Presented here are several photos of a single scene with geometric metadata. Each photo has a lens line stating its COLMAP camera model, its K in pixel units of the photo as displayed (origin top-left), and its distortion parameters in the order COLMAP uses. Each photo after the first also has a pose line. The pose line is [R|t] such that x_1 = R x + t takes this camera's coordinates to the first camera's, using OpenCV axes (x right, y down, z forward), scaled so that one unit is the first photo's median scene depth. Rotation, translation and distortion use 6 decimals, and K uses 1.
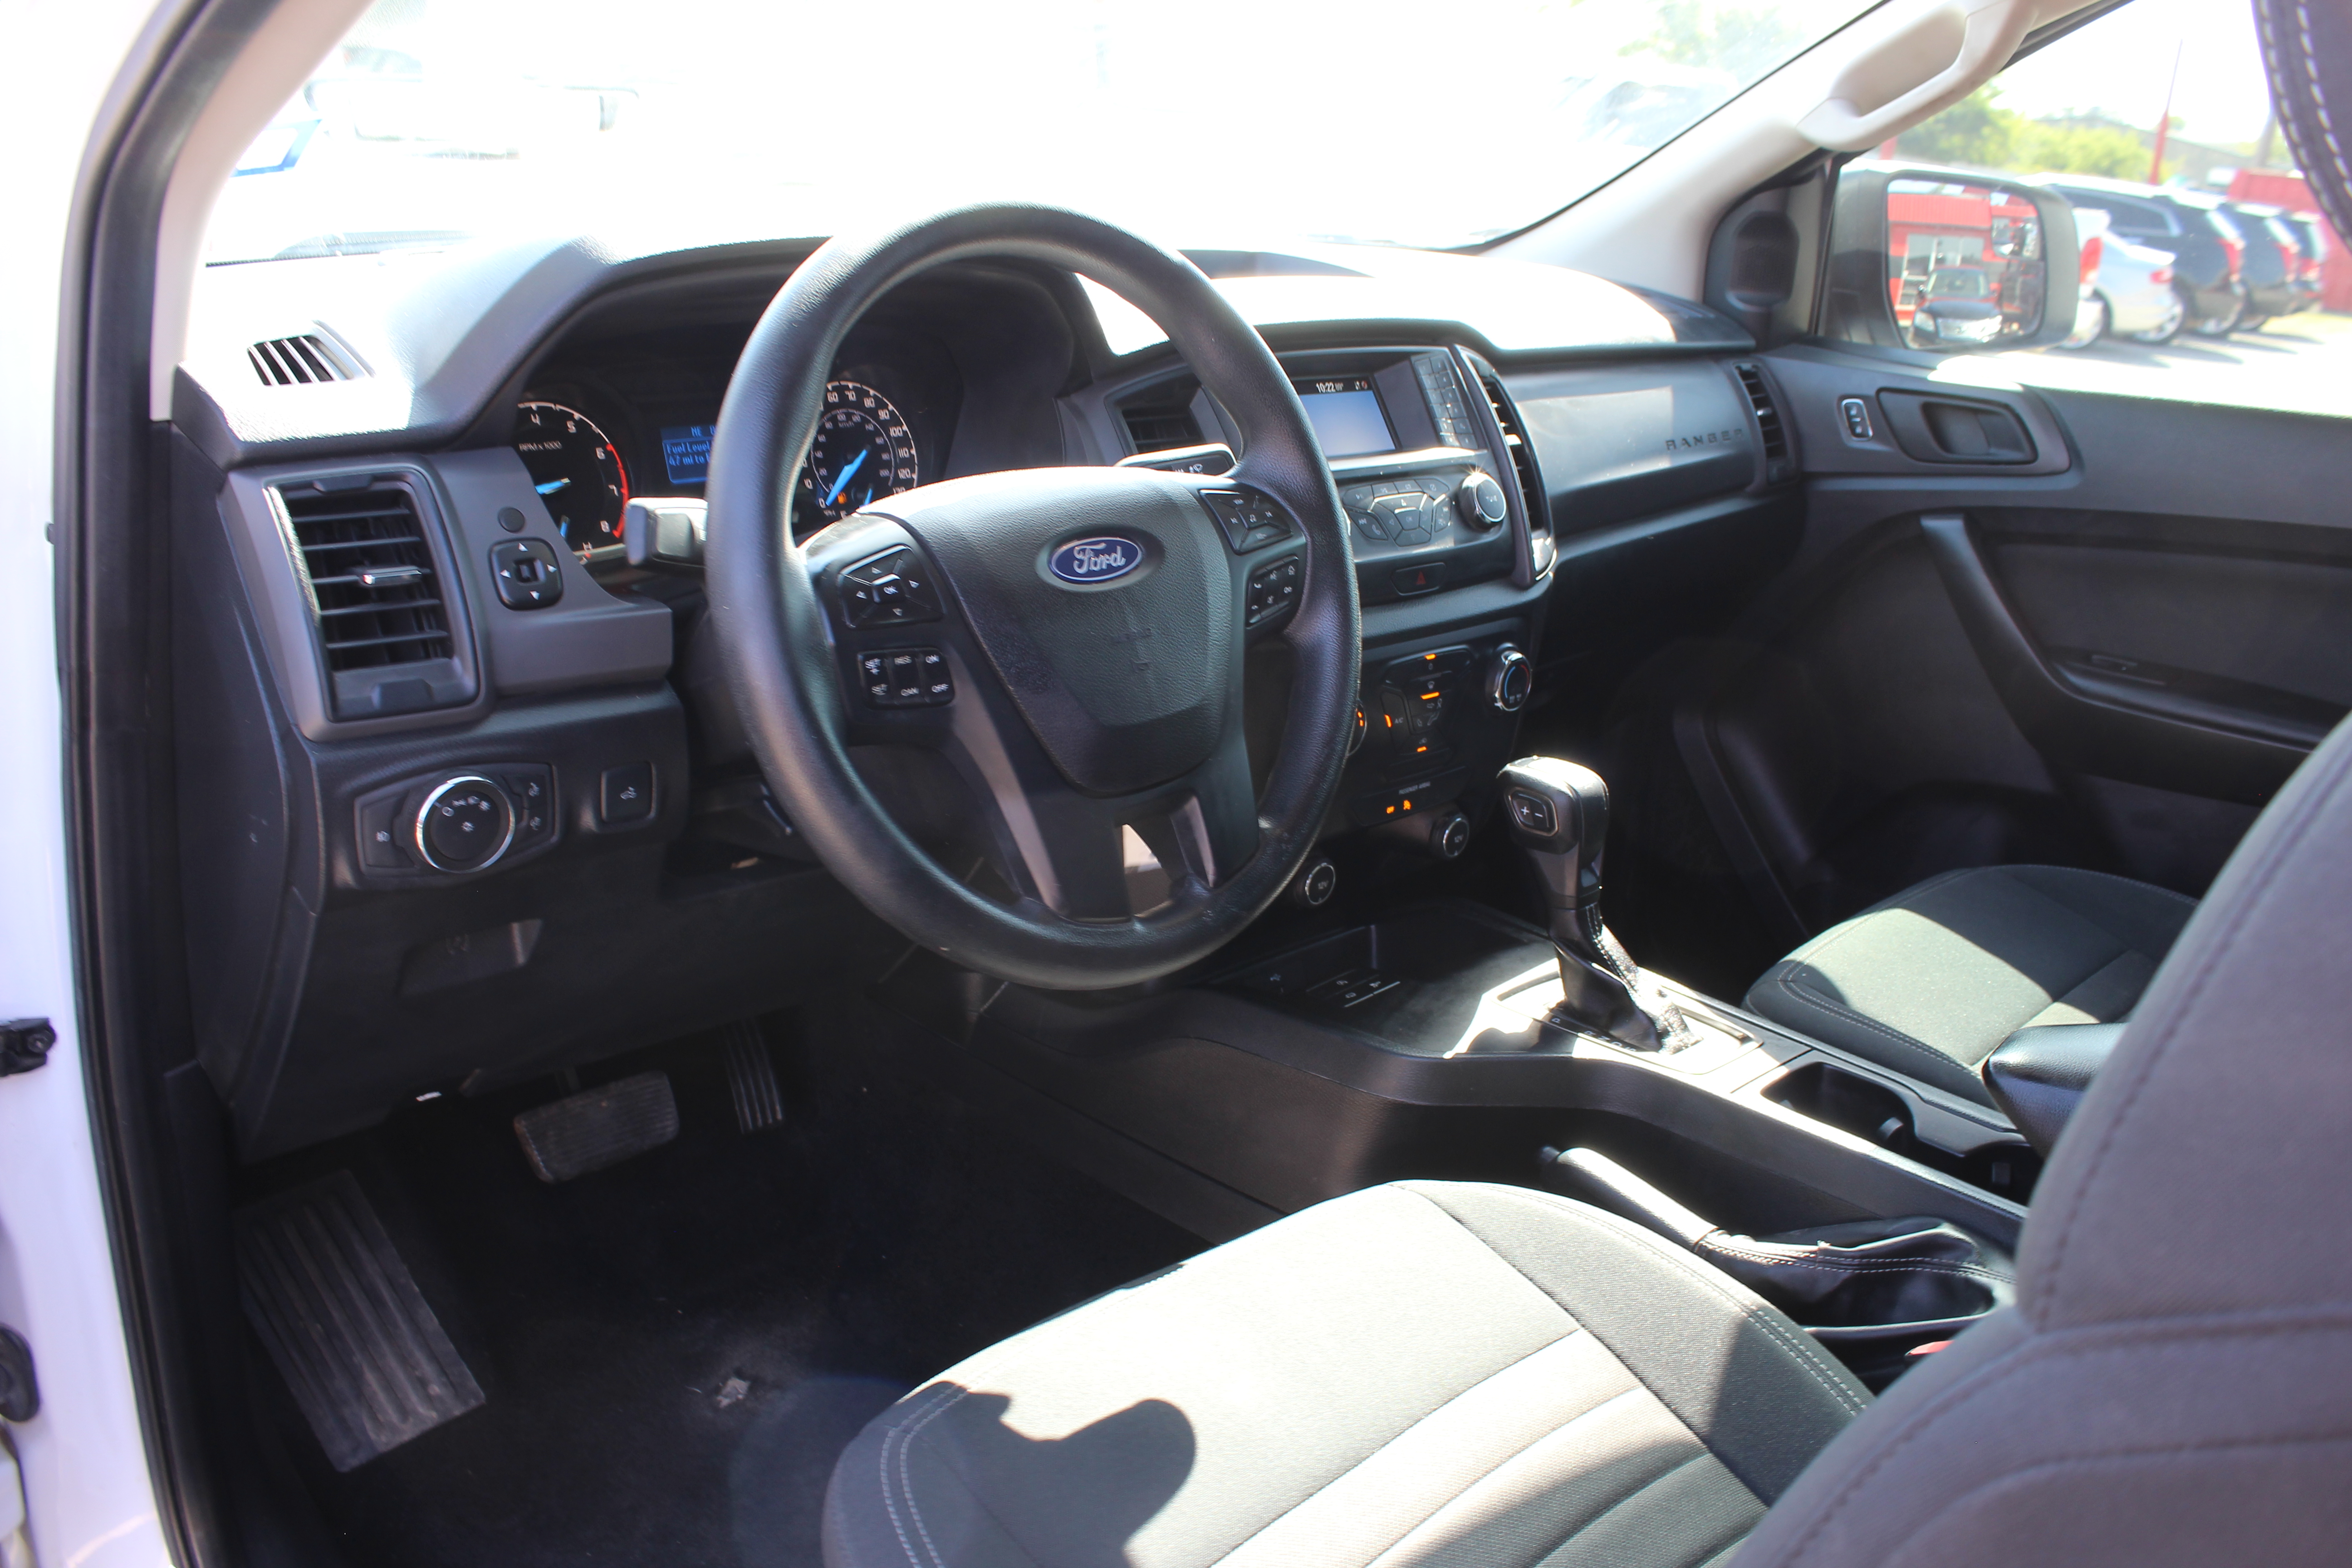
lens RADIAL K [[1952.2, 0, 1176.0], [0, 1952.2, 784.0], [0, 0, 1]] dist [-0.166378, 0.139089]
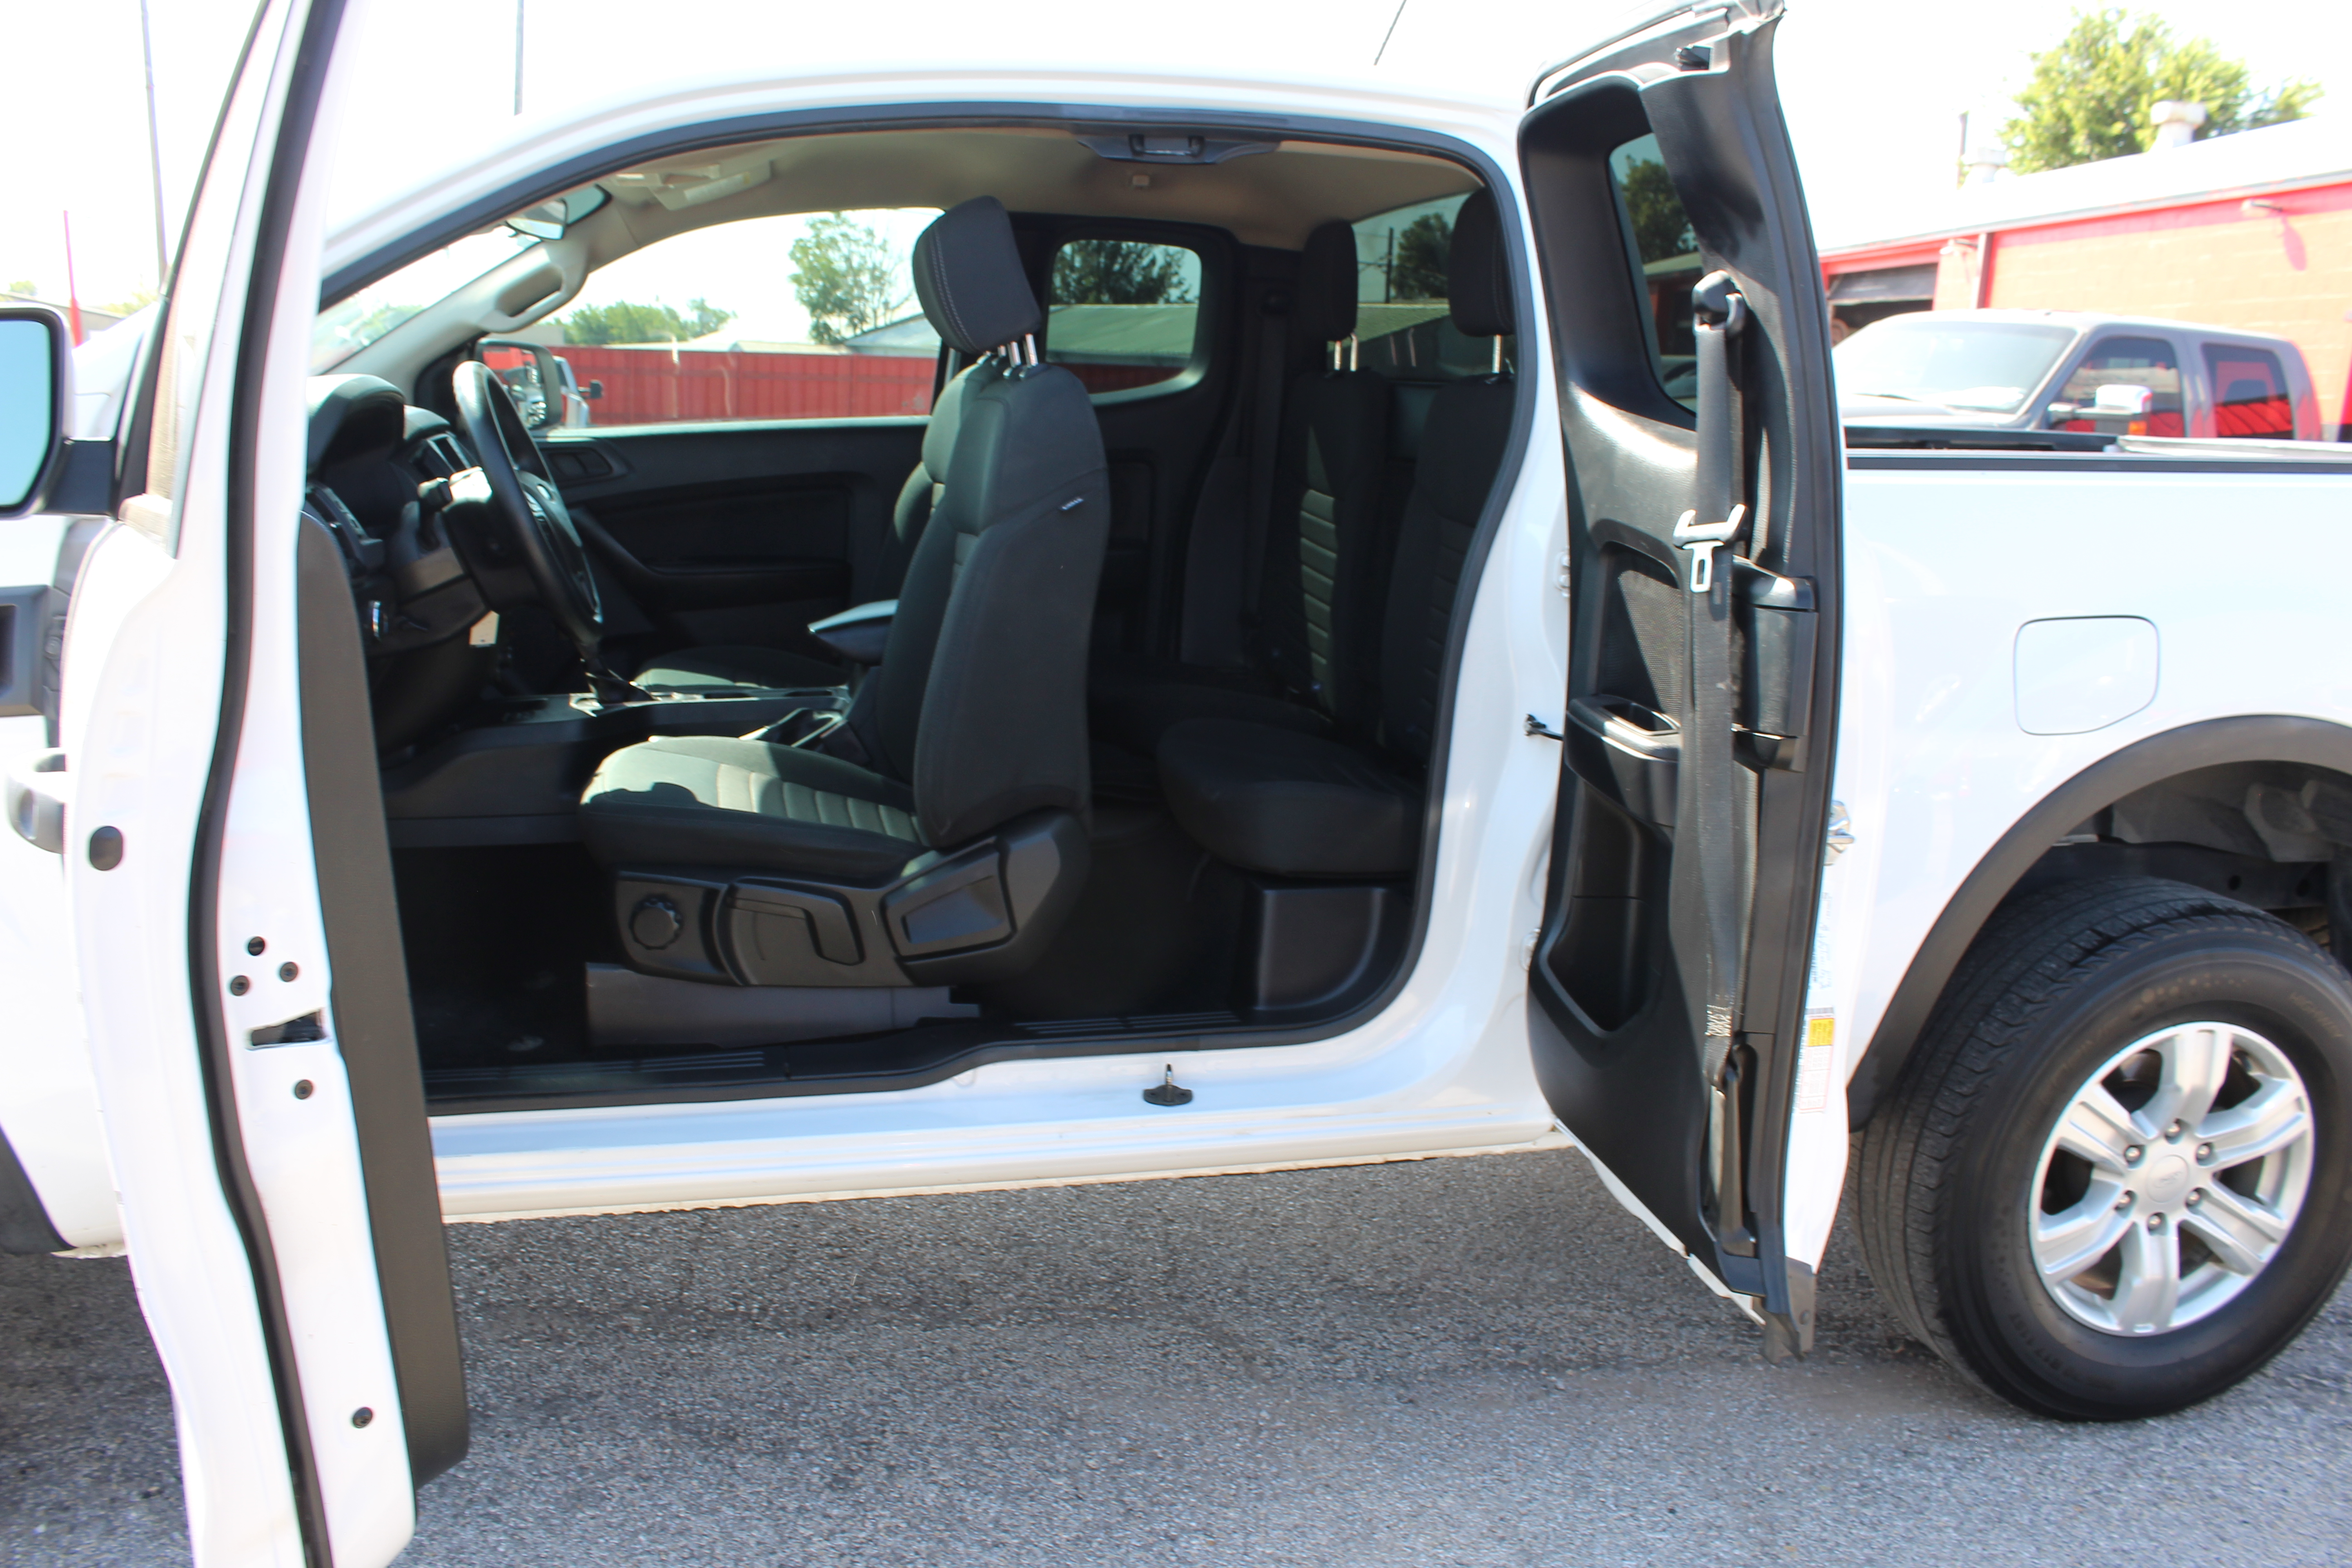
lens RADIAL K [[1952.2, 0, 1176.0], [0, 1952.2, 784.0], [0, 0, 1]] dist [-0.166378, 0.139089]
pose [[0.534042, -0.221884, 0.815823, -1.782457], [0.286891, 0.955253, 0.072004, 0.322379], [-0.795294, 0.195599, 0.573802, -1.121590]]
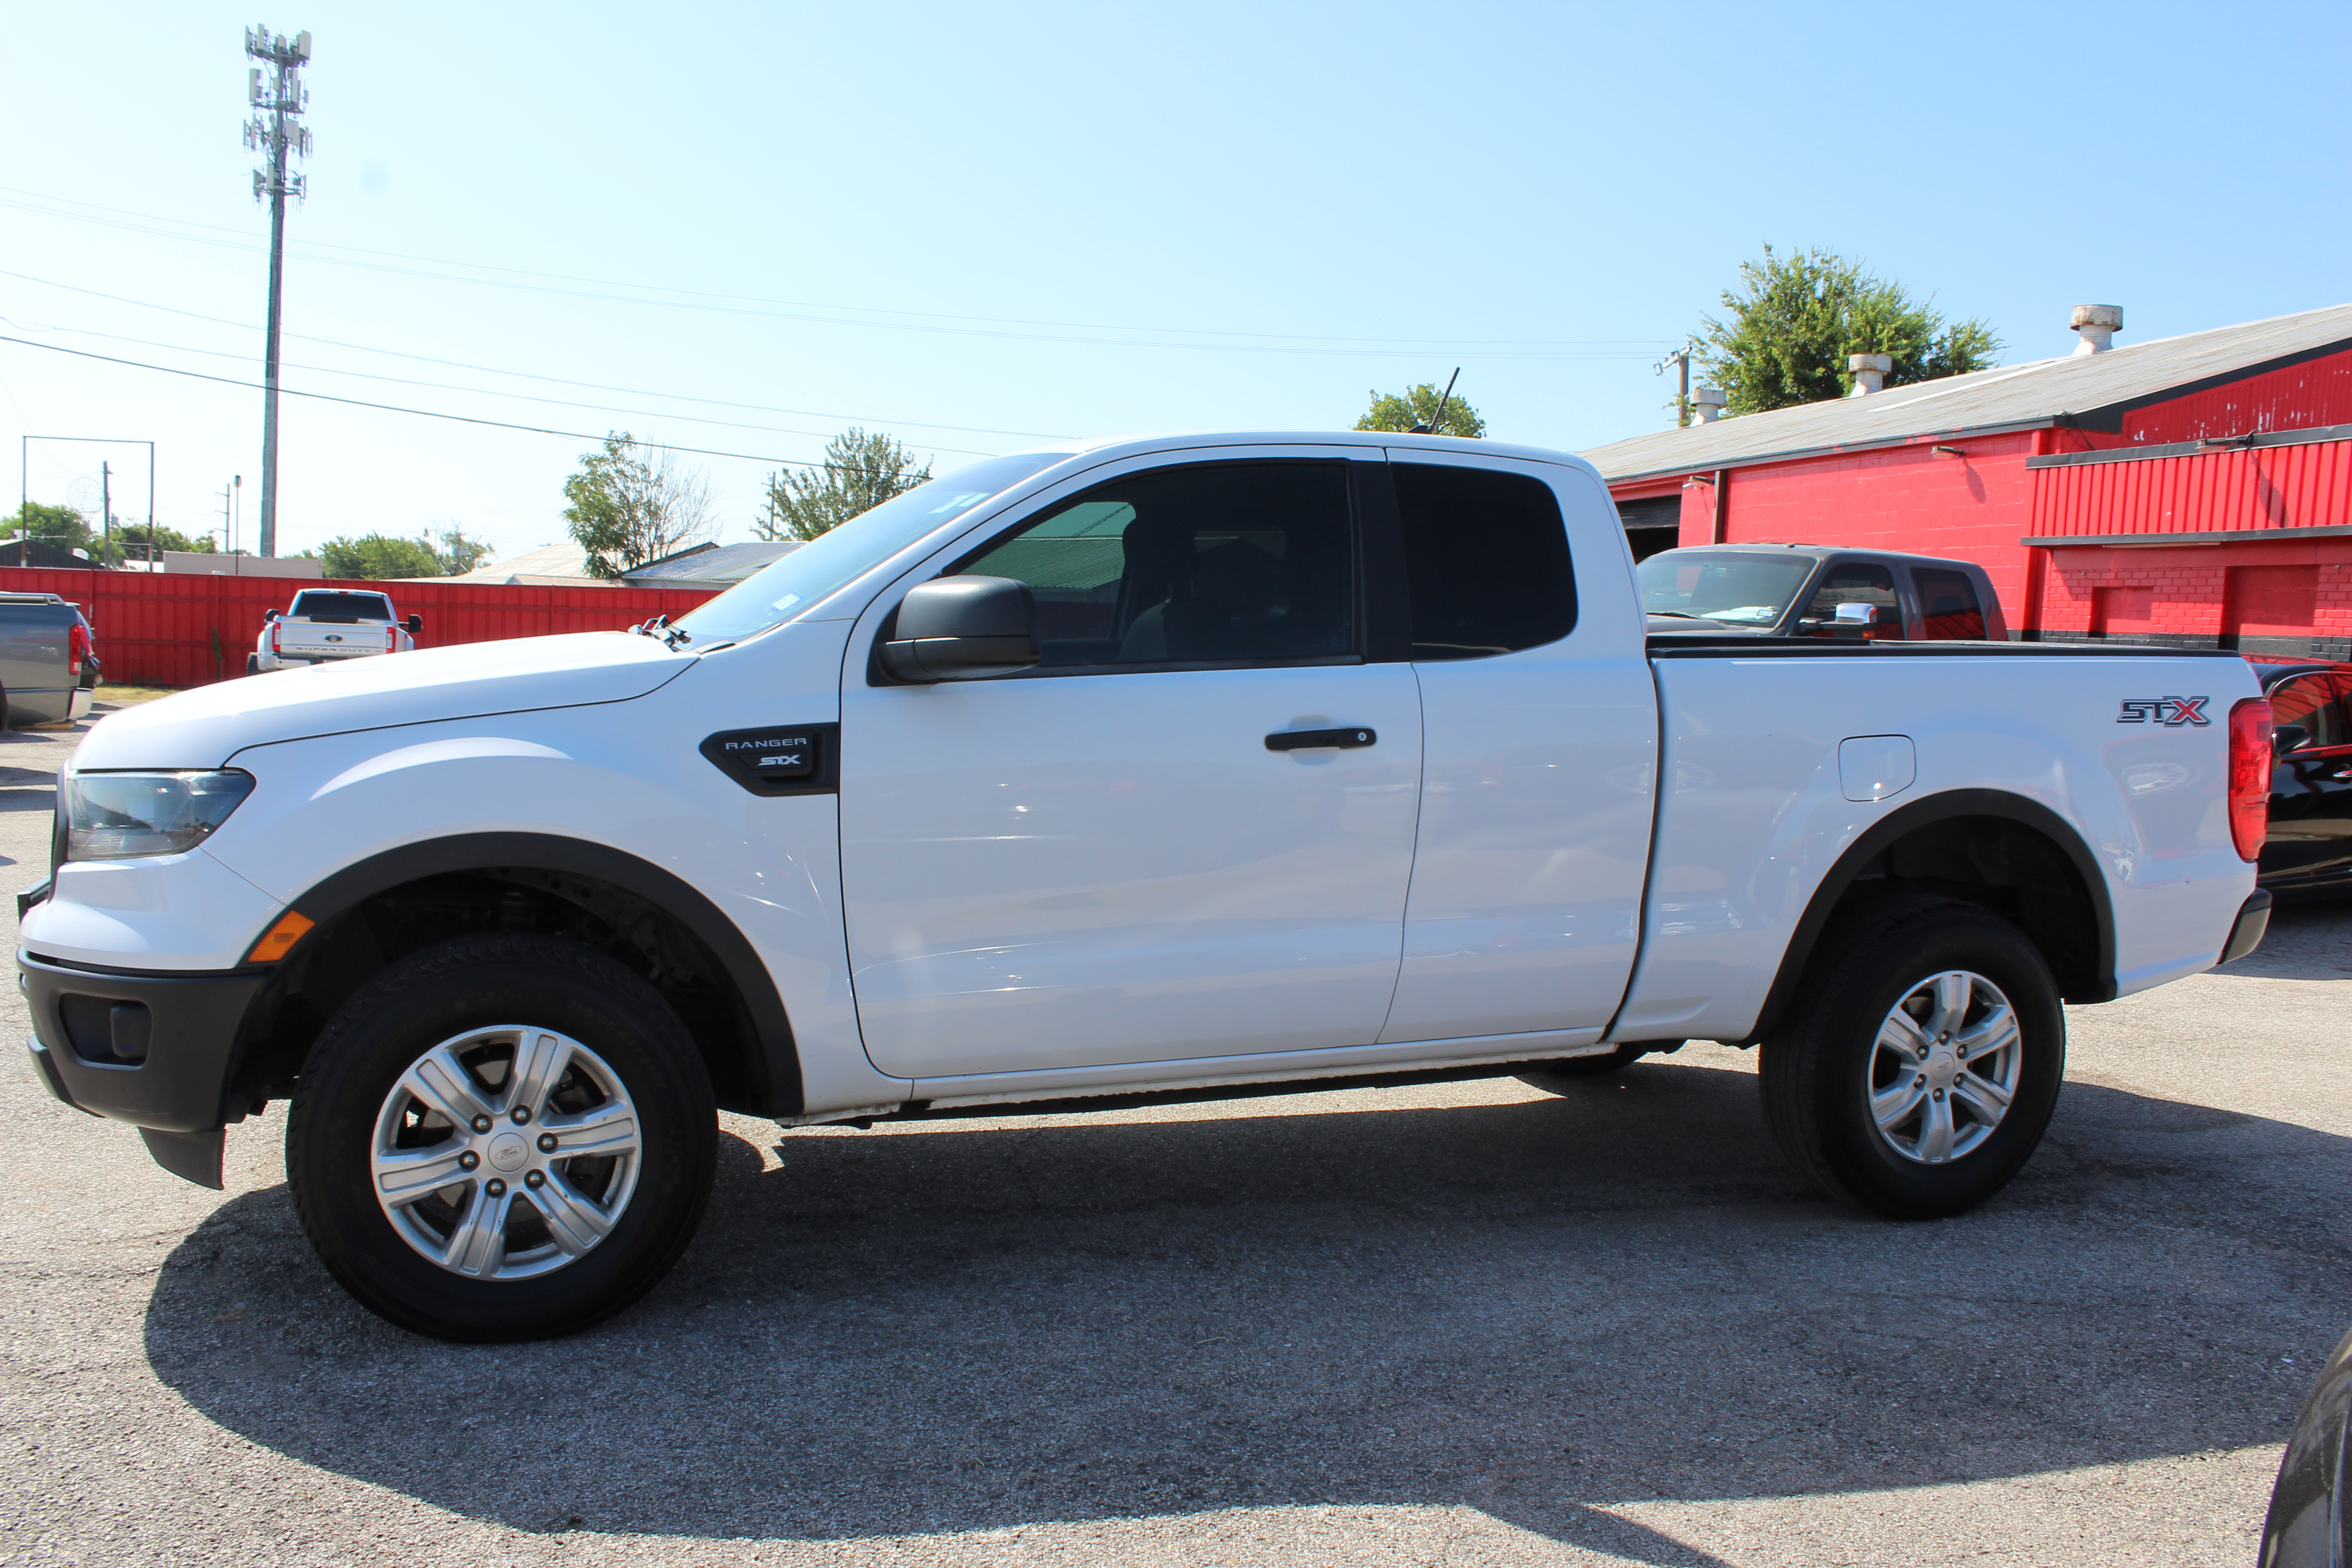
lens RADIAL K [[1952.2, 0, 1176.0], [0, 1952.2, 784.0], [0, 0, 1]] dist [-0.166378, 0.139089]
pose [[0.420828, -0.135869, 0.896908, -3.901683], [0.308640, 0.951179, -0.000723, 0.233460], [-0.853021, 0.277126, 0.442217, -1.249535]]
